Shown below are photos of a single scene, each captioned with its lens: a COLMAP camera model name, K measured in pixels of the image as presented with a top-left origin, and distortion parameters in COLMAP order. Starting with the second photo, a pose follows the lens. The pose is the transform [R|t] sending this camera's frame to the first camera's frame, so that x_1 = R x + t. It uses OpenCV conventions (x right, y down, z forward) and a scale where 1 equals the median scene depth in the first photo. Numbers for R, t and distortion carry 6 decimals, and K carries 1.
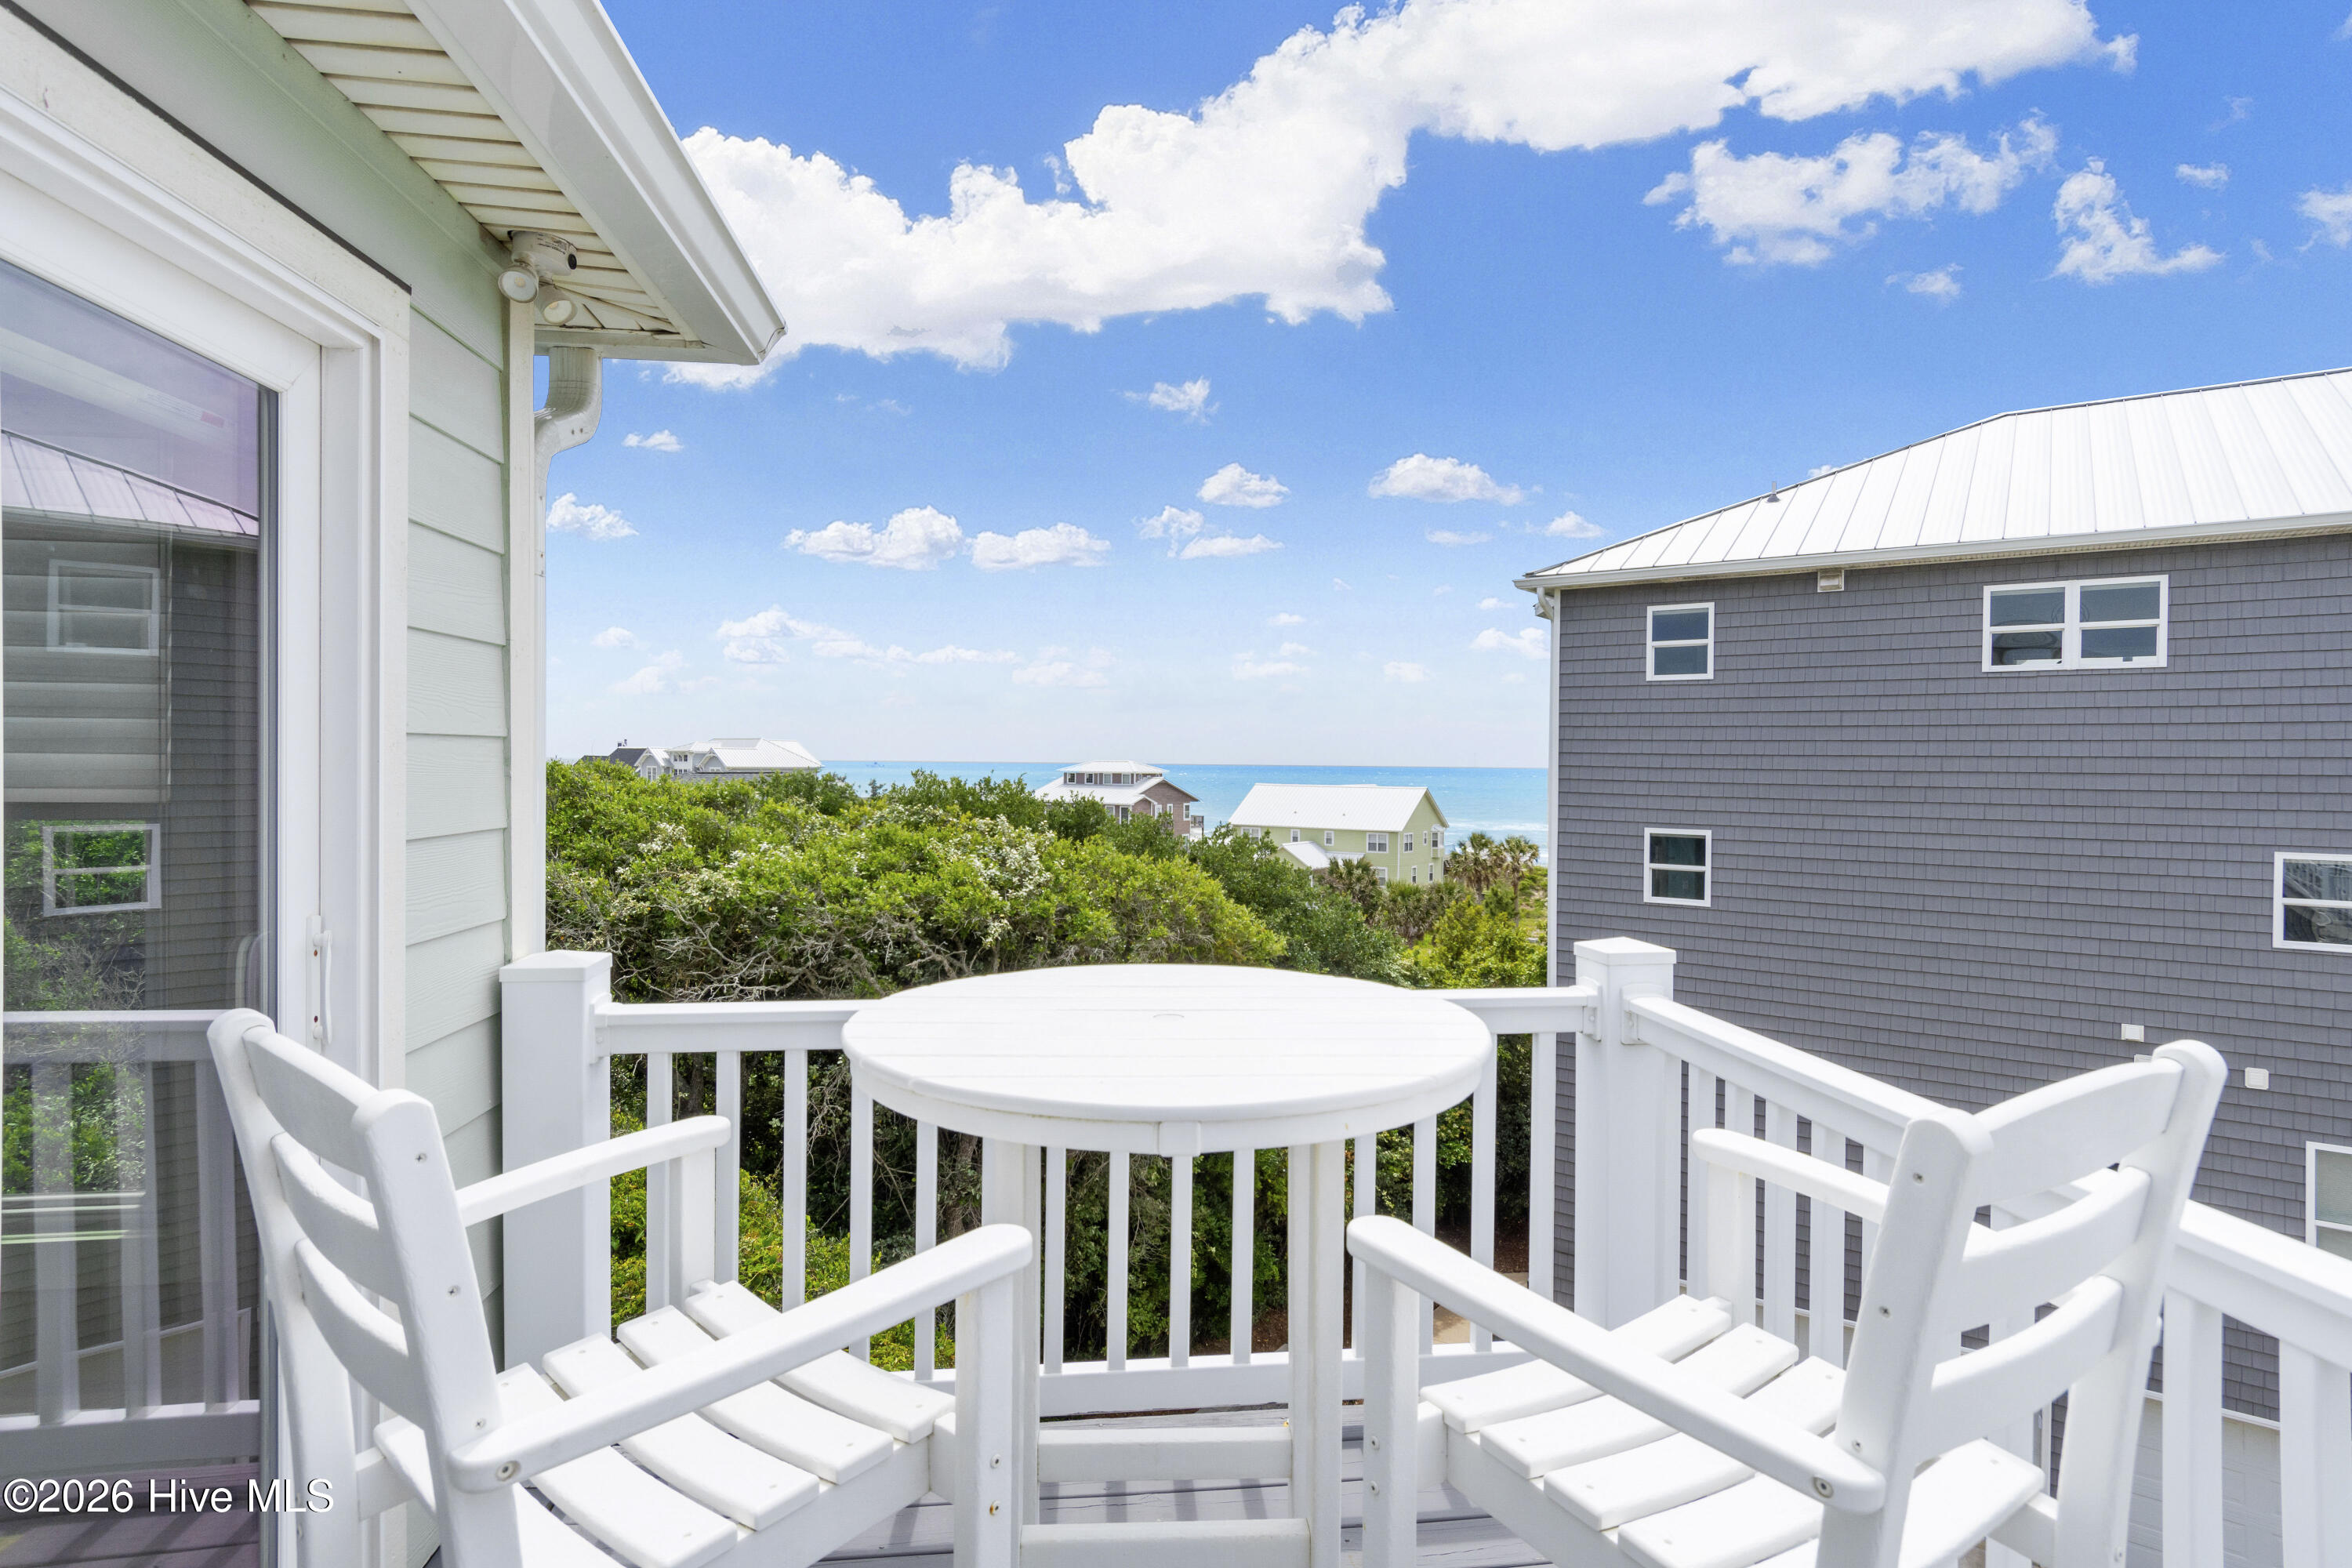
lens RADIAL K [[1242.9, 0, 1182.1], [0, 1242.9, 774.5], [0, 0, 1]] dist [0.002962, -0.002877]
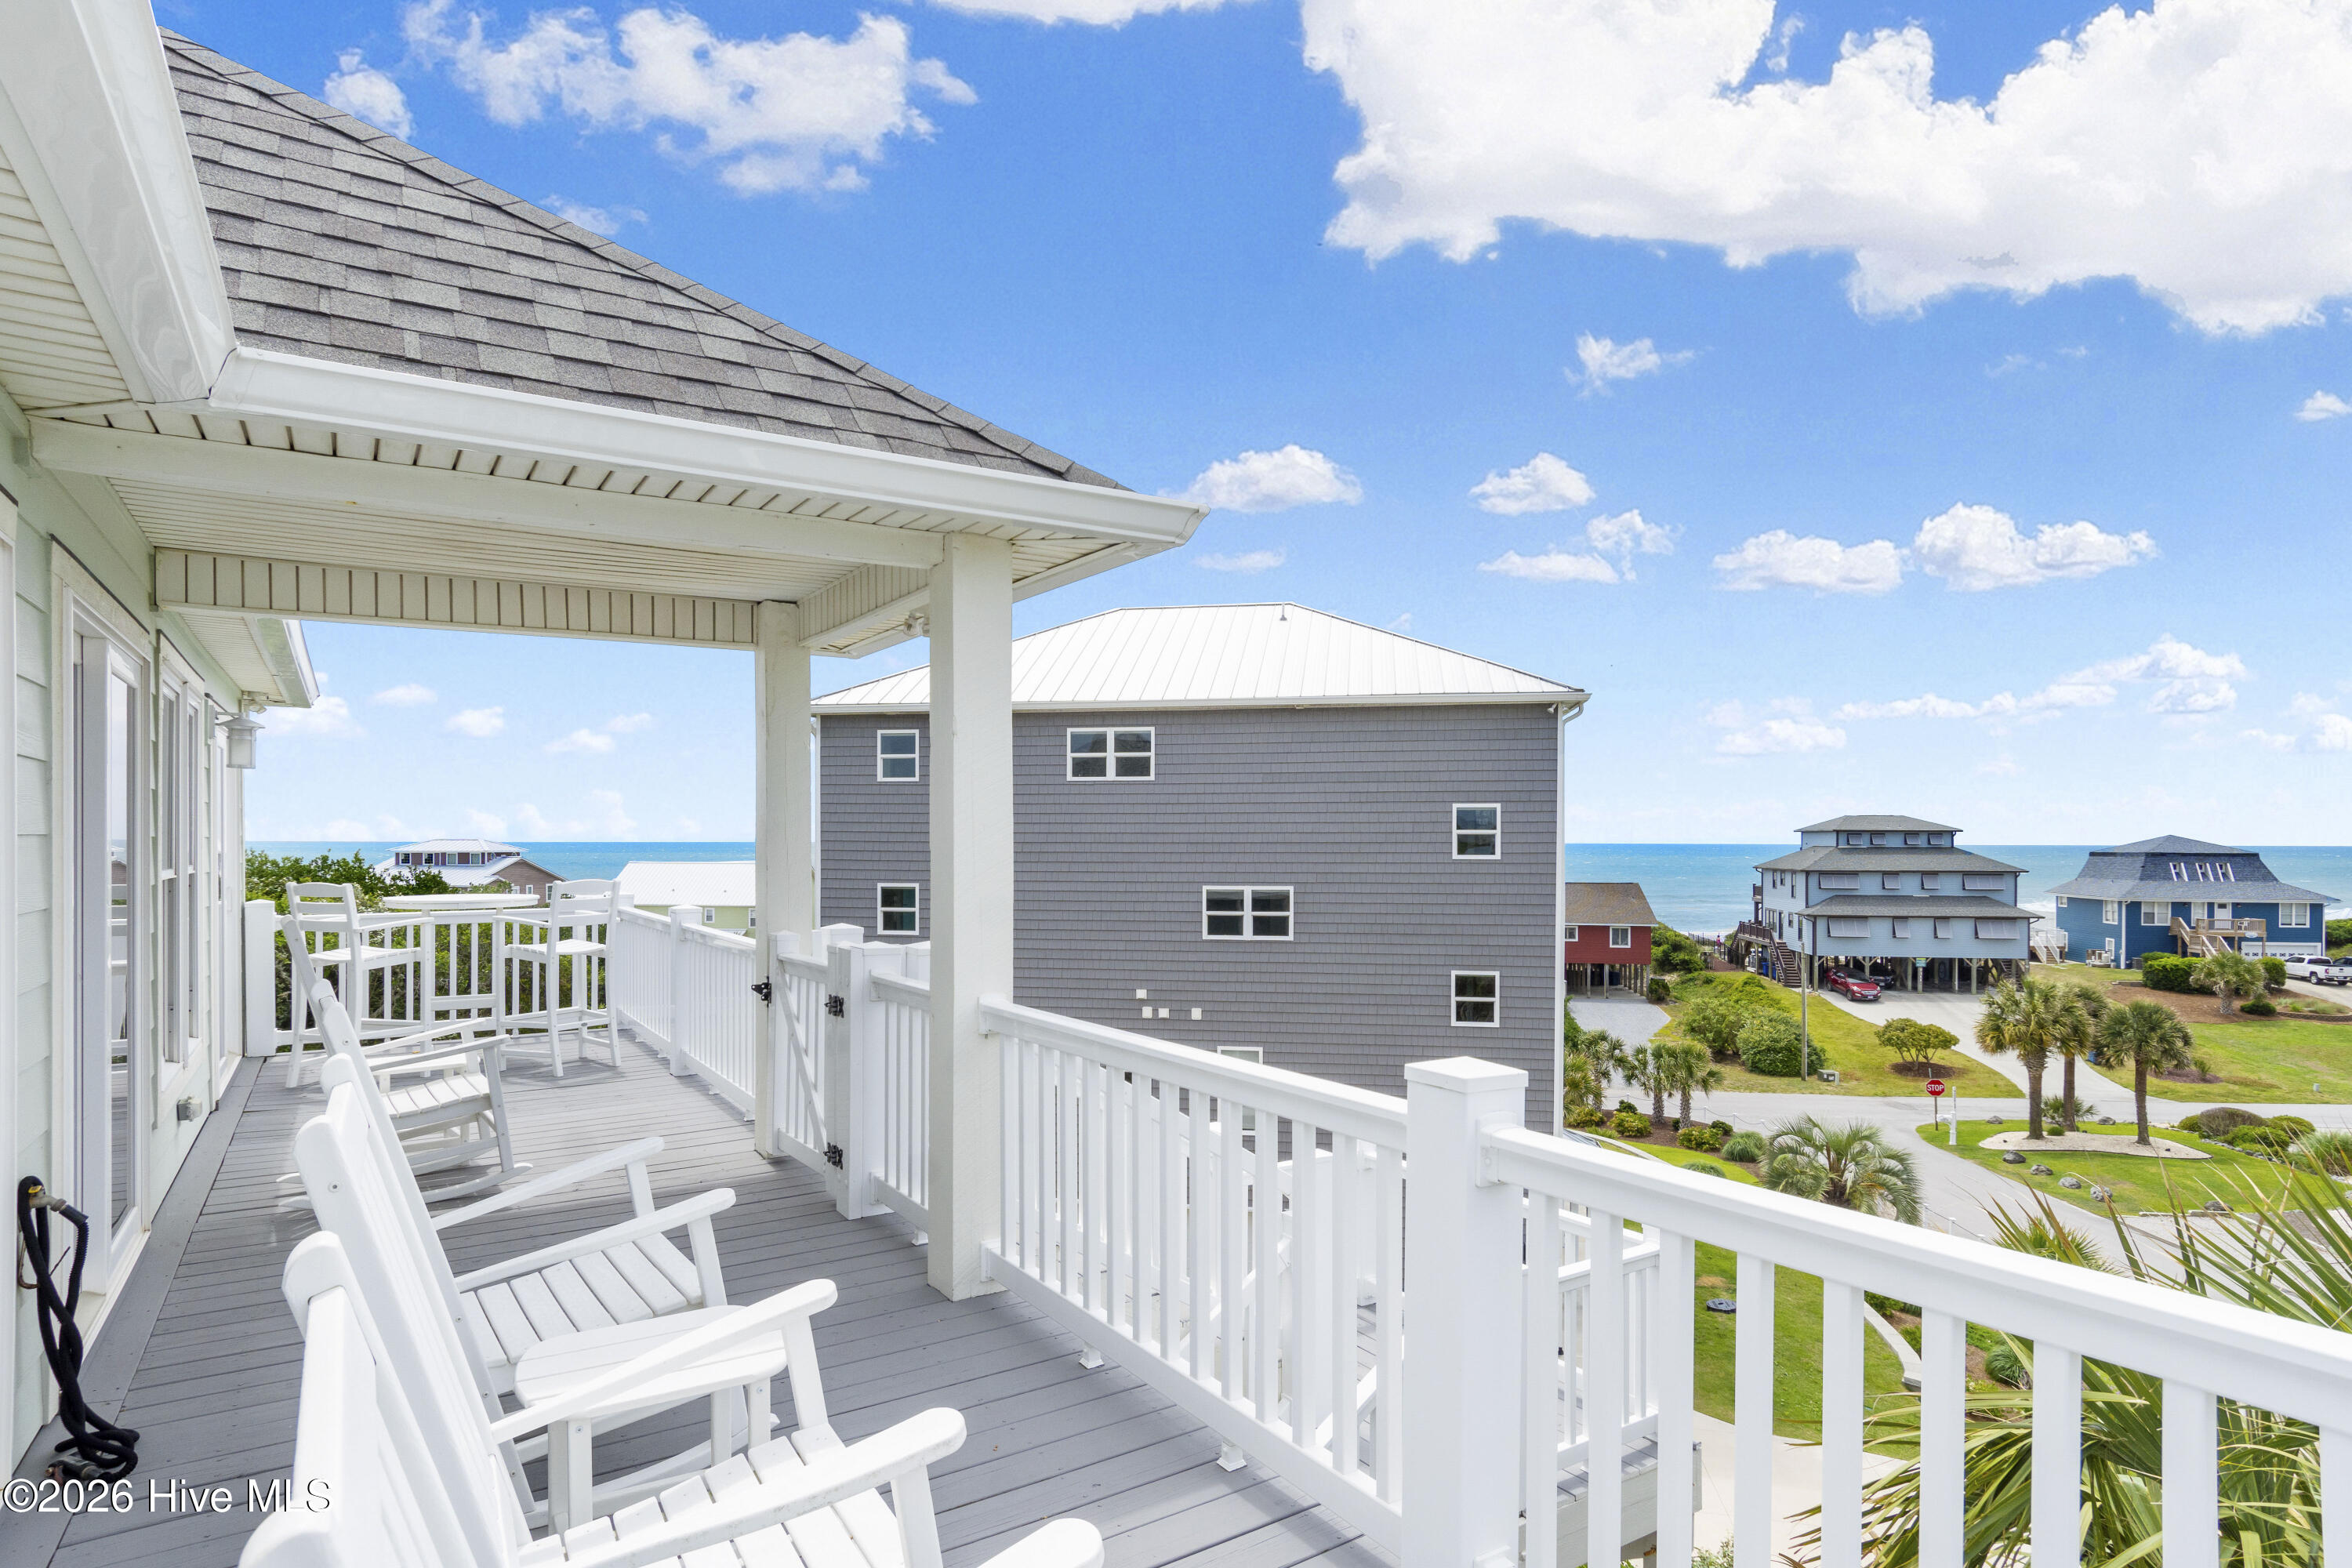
lens RADIAL K [[1275.5, 0, 1169.4], [0, 1275.5, 843.5], [0, 0, 1]] dist [0.013509, -0.012342]
pose [[0.899909, -0.009171, 0.435980, 0.033578], [0.011422, 0.999932, -0.002544, 0.005028], [-0.435927, 0.007269, 0.899953, -0.528552]]
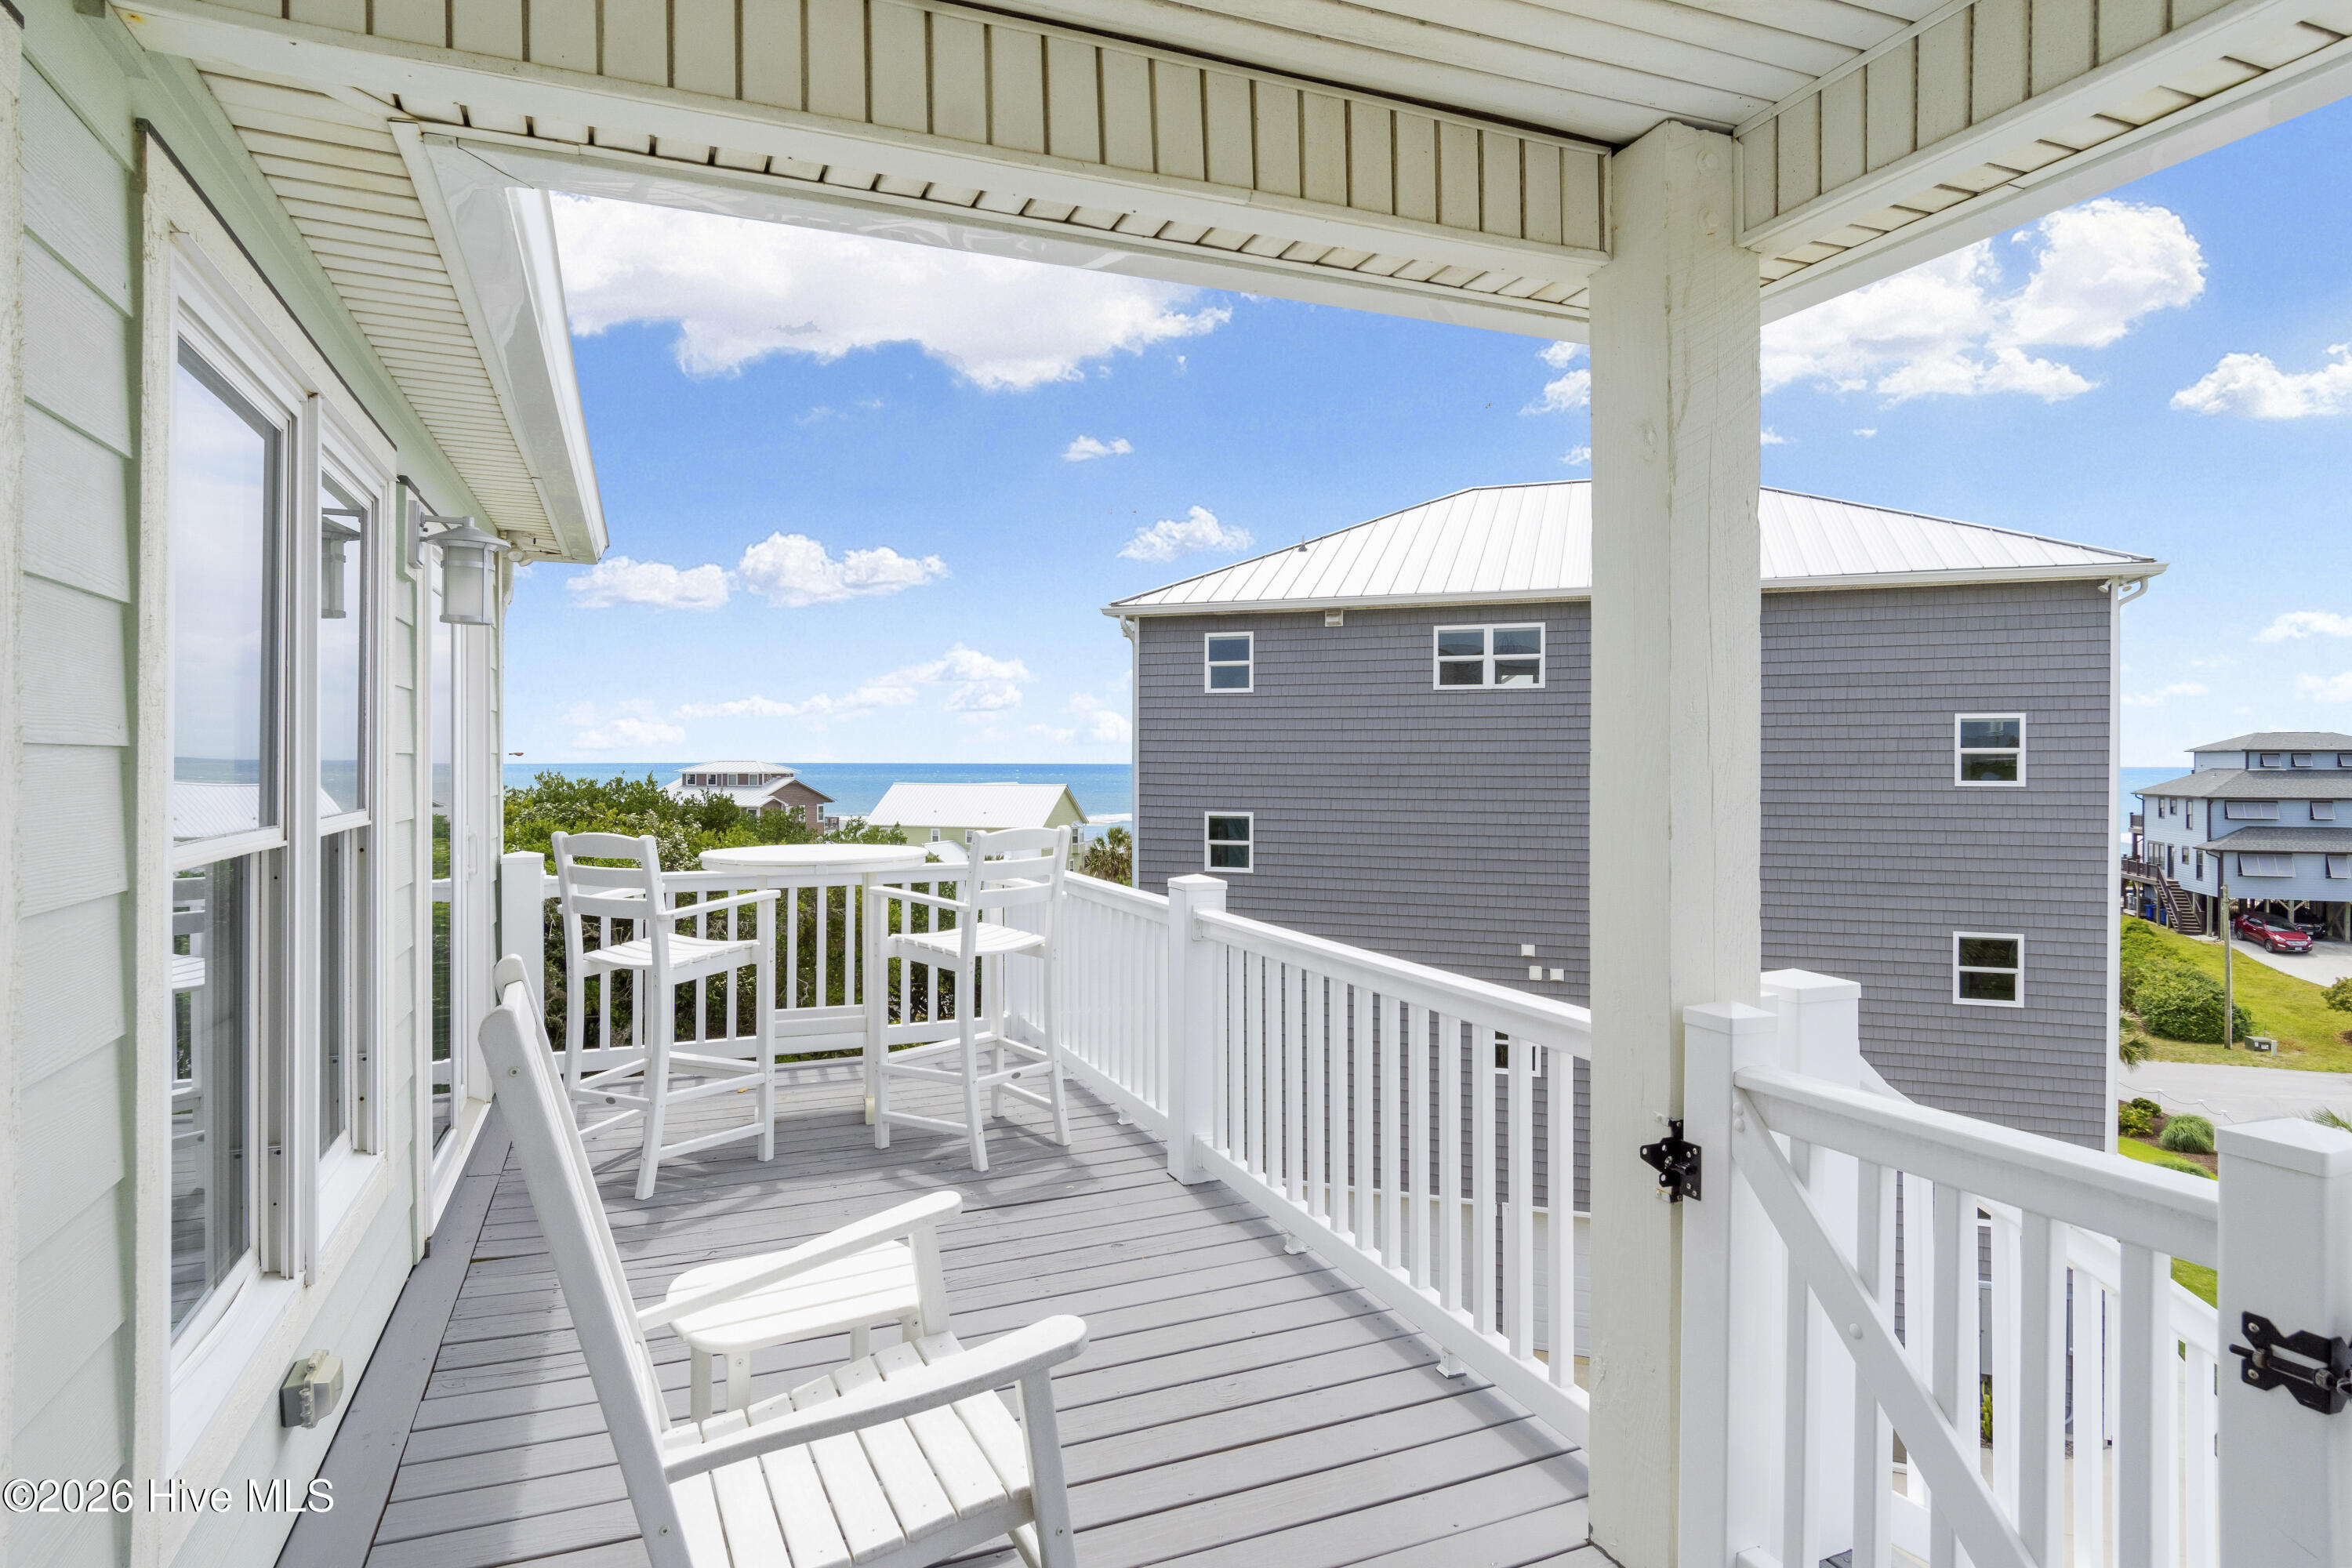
lens RADIAL K [[1290.1, 0, 1187.7], [0, 1290.1, 765.8], [0, 0, 1]] dist [0.009173, -0.000975]
pose [[0.960688, -0.008947, 0.277486, -0.001048], [0.010460, 0.999937, -0.003974, 0.002473], [-0.277434, 0.006720, 0.960721, -0.253297]]
